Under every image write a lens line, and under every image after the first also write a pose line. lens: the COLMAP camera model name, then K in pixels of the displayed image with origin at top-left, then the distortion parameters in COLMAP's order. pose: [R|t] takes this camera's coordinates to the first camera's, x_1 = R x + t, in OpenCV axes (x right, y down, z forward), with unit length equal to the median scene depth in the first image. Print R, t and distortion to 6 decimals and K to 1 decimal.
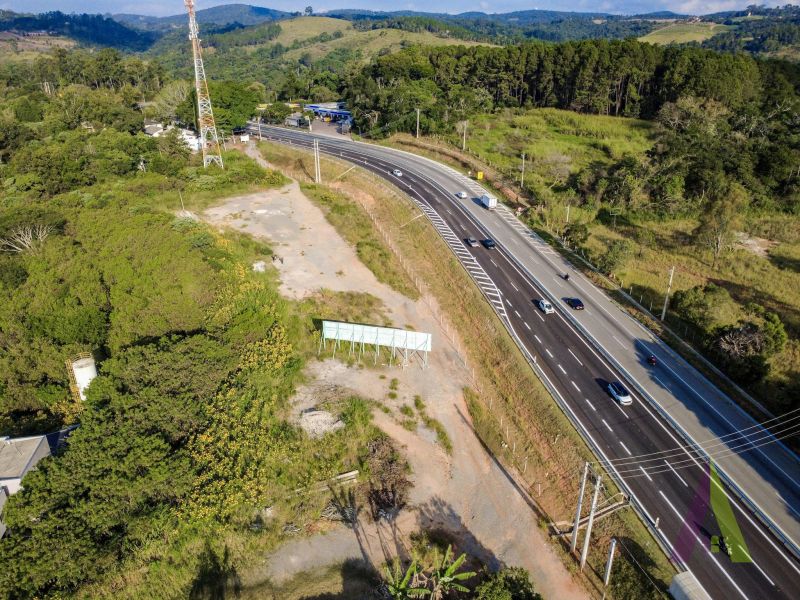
lens RADIAL K [[580.6, 0, 400.4], [0, 580.6, 299.8], [0, 0, 1]] dist [0.000018, 0.006572]
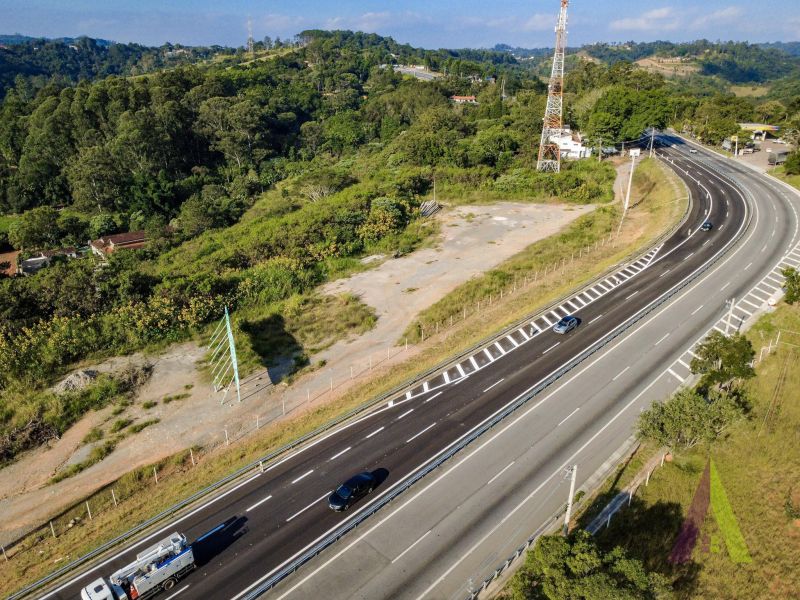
lens RADIAL K [[580.6, 0, 401.0], [0, 580.6, 302.9], [0, 0, 1]] dist [0.000018, 0.006572]
pose [[0.558275, 0.312969, -0.768361, 0.345065], [-0.344760, 0.929886, 0.128266, -0.086568], [0.754632, 0.193293, 0.627032, 0.335746]]
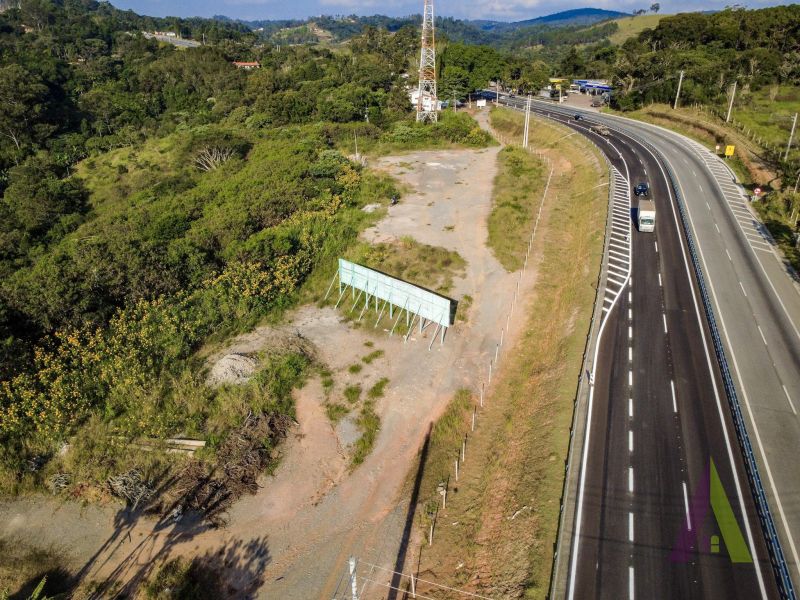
lens RADIAL K [[580.6, 0, 399.8], [0, 580.6, 299.9], [0, 0, 1]] dist [0.000018, 0.006572]
pose [[0.859834, 0.211554, -0.464683, 0.153358], [-0.216745, 0.975283, 0.042955, 0.020393], [0.462284, 0.063784, 0.884435, 0.188441]]
